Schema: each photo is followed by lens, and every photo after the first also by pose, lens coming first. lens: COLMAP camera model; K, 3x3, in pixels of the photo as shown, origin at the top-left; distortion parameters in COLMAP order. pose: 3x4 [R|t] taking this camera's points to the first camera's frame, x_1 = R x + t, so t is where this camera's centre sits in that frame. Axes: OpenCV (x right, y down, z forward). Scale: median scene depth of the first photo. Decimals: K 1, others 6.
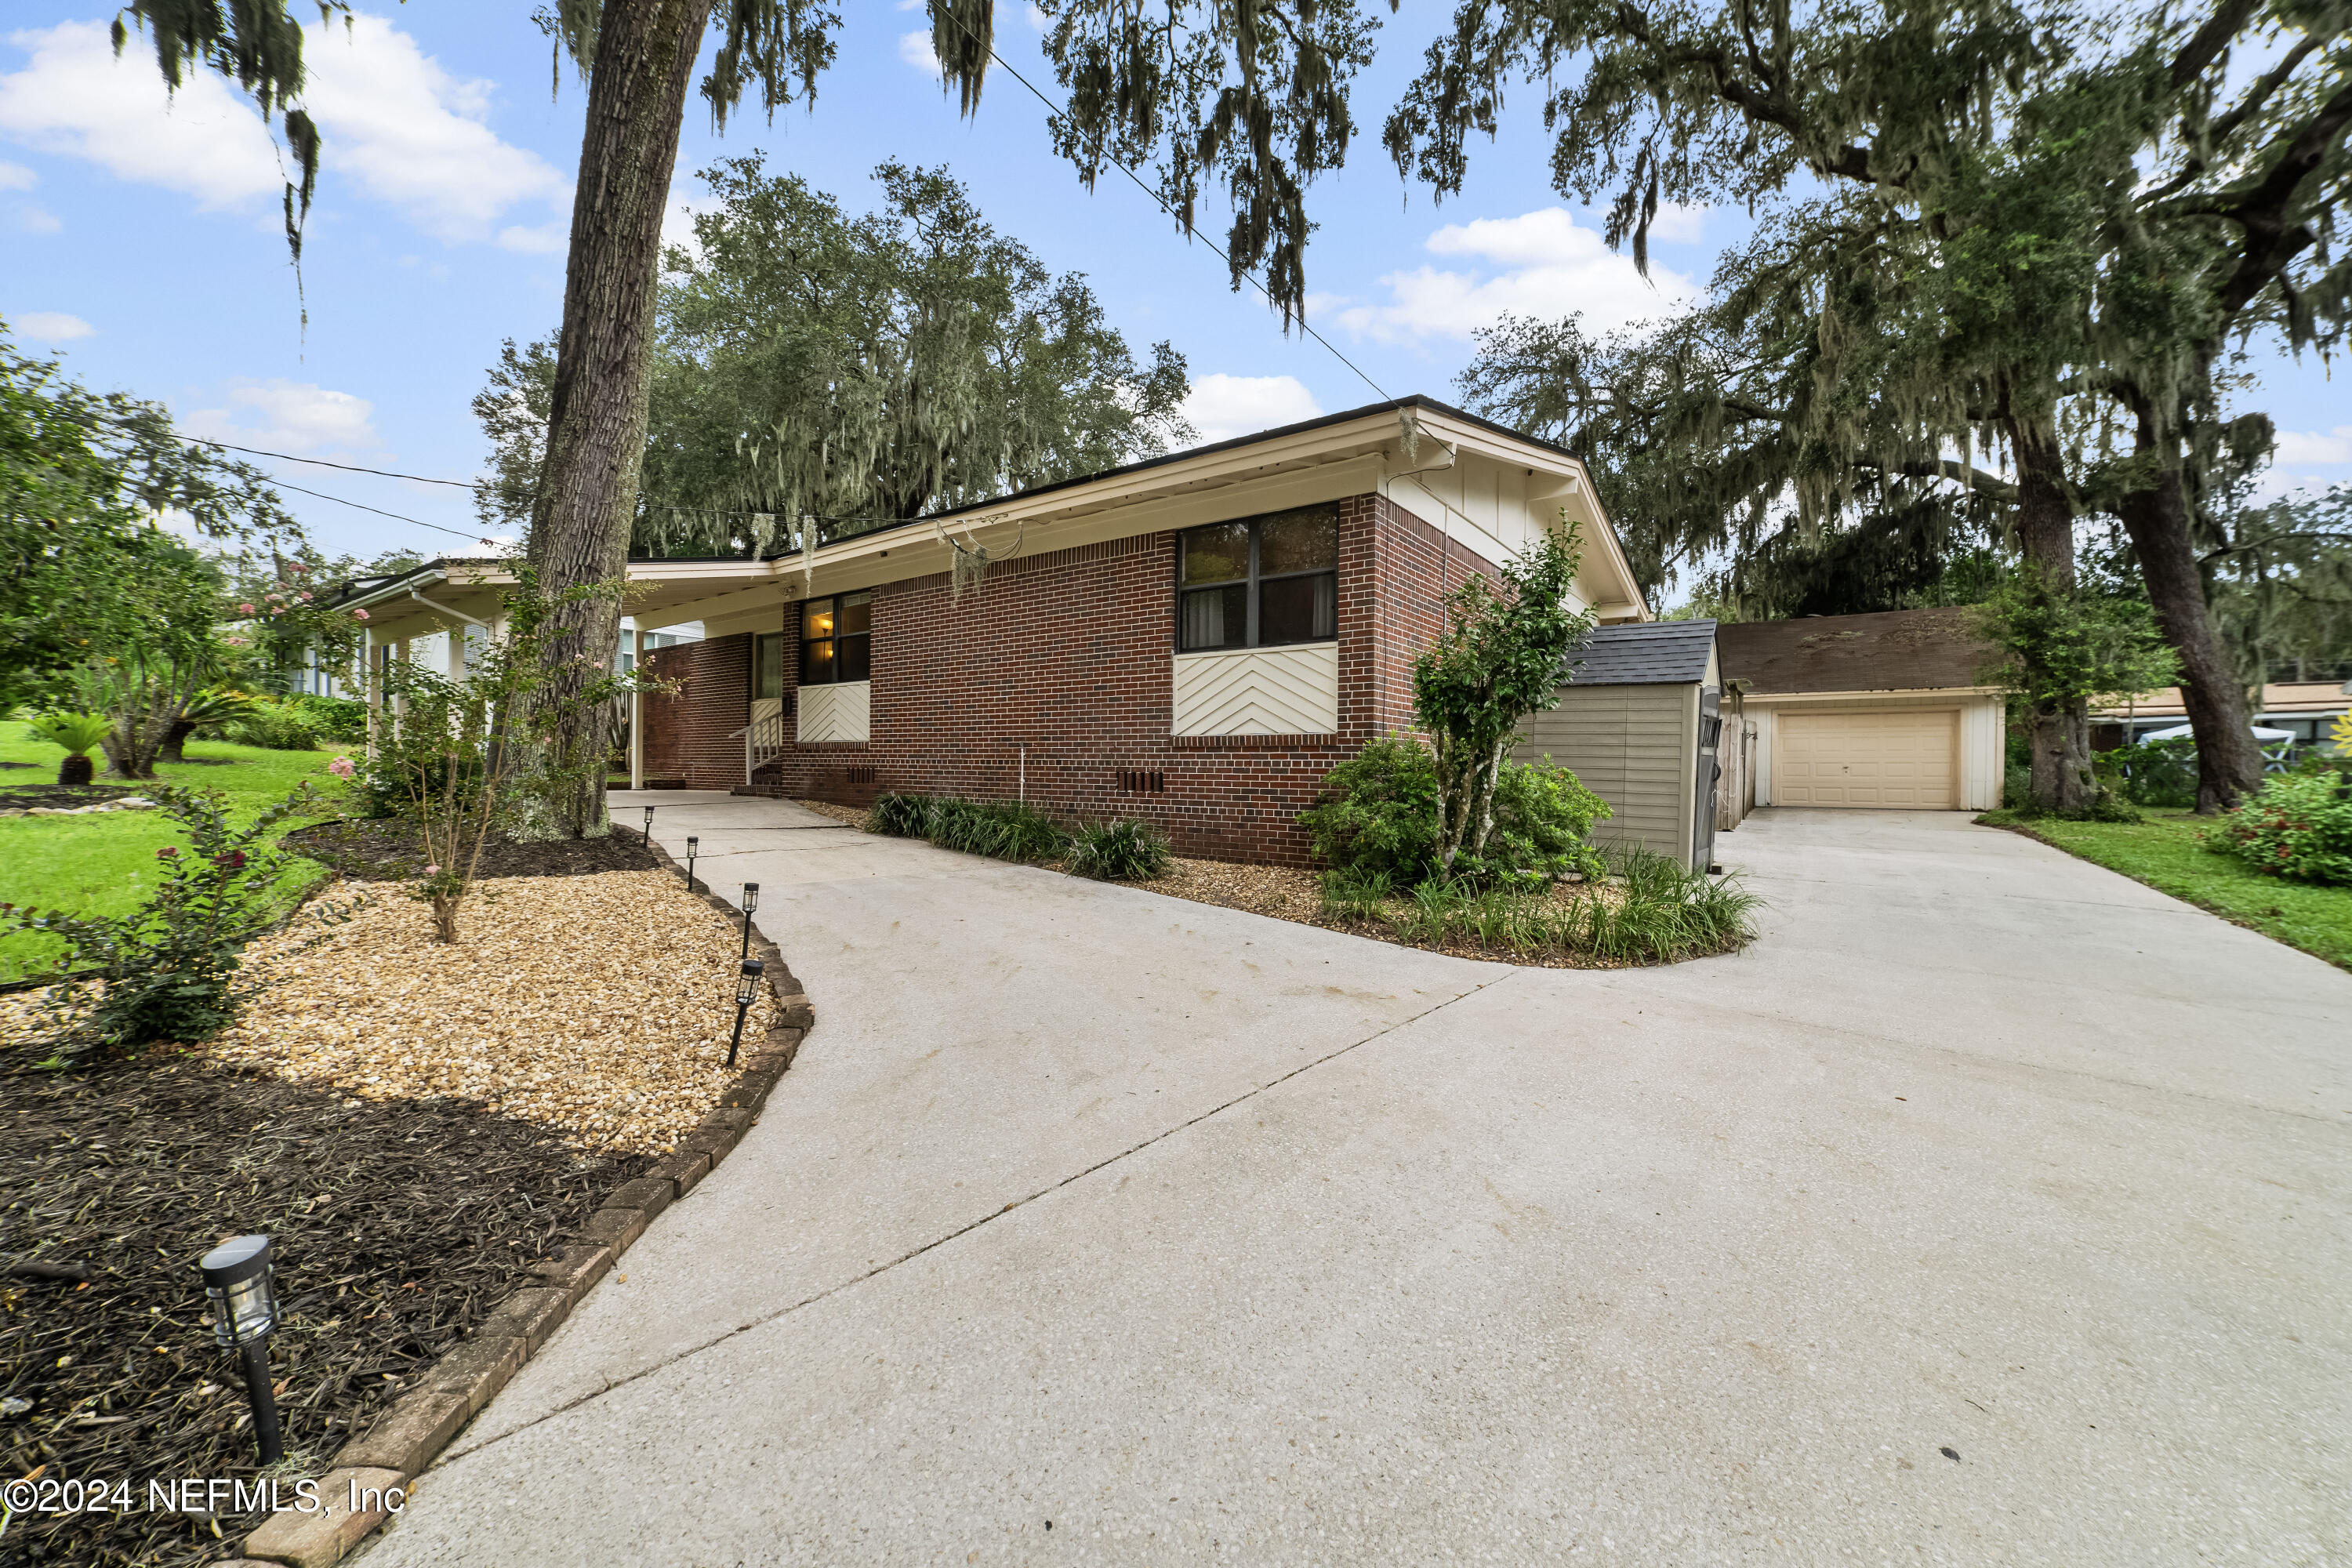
lens RADIAL K [[889.9, 0, 1179.3], [0, 889.9, 780.4], [0, 0, 1]] dist [-0.017755, 0.007634]
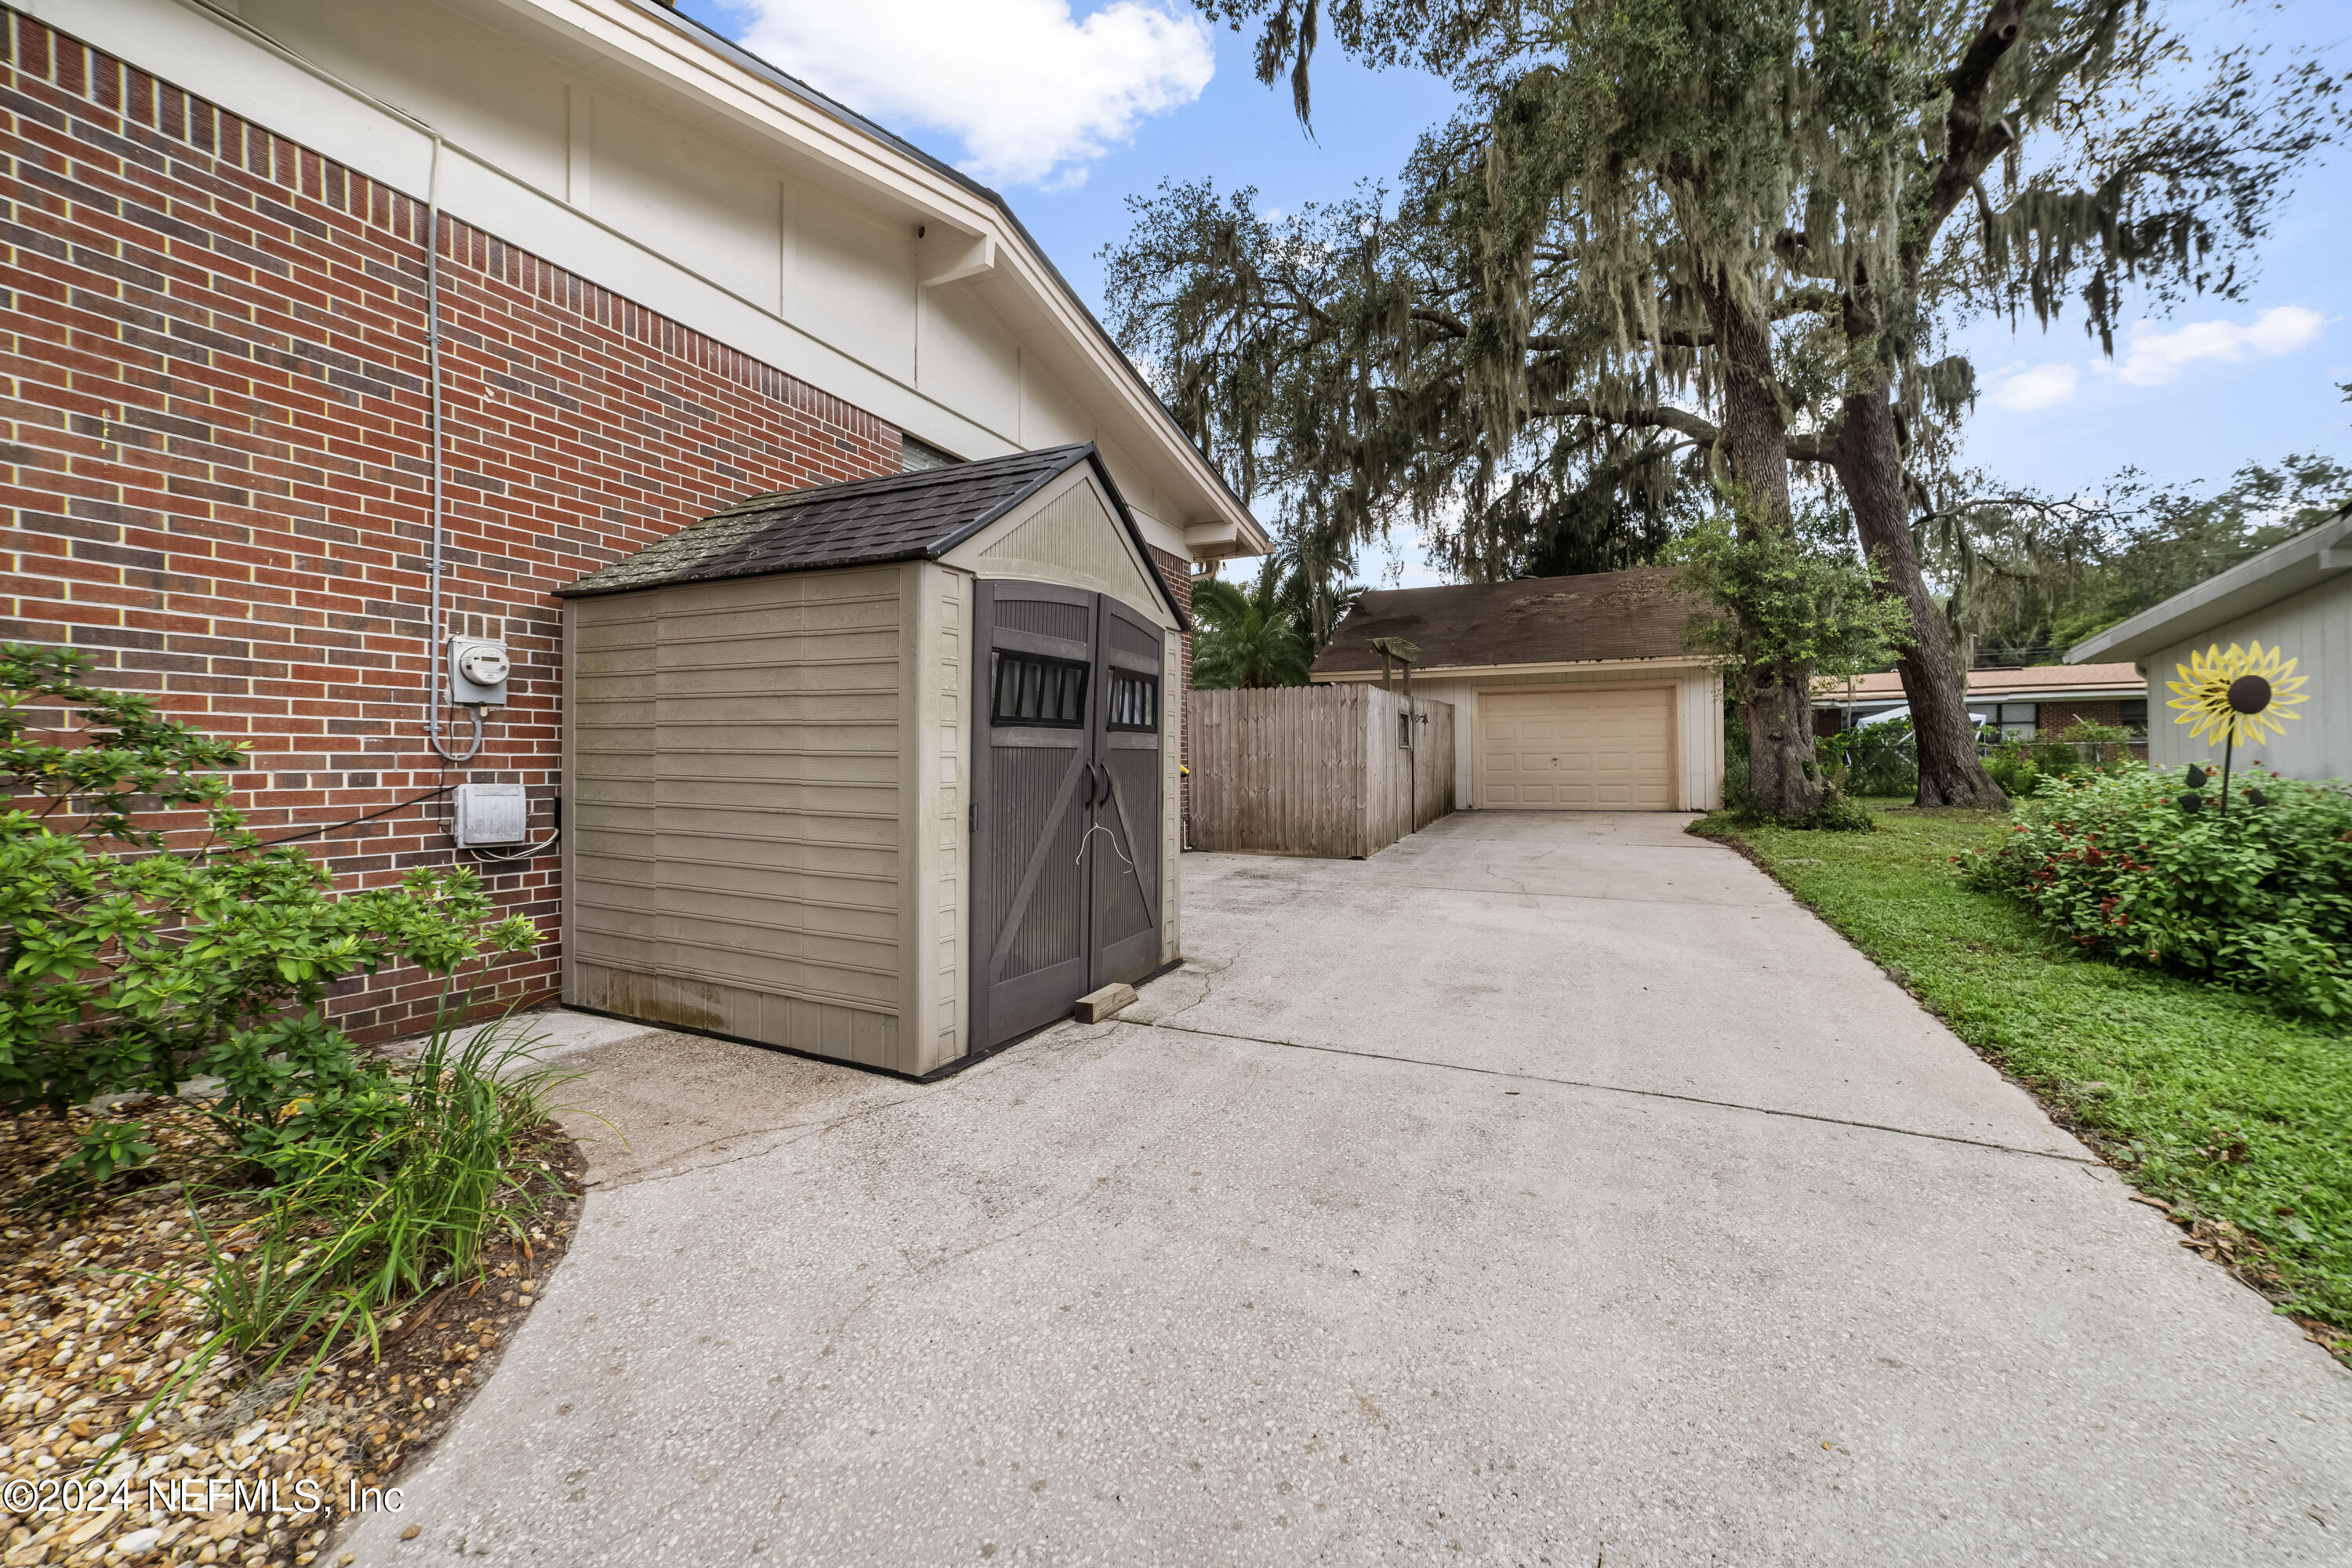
lens RADIAL K [[889.9, 0, 1204.0], [0, 889.9, 758.3], [0, 0, 1]] dist [-0.017755, 0.007634]
pose [[0.980521, -0.013103, 0.195977, 0.284298], [0.016704, 0.999720, -0.016732, -0.007077], [-0.195703, 0.019680, 0.980466, 0.273885]]
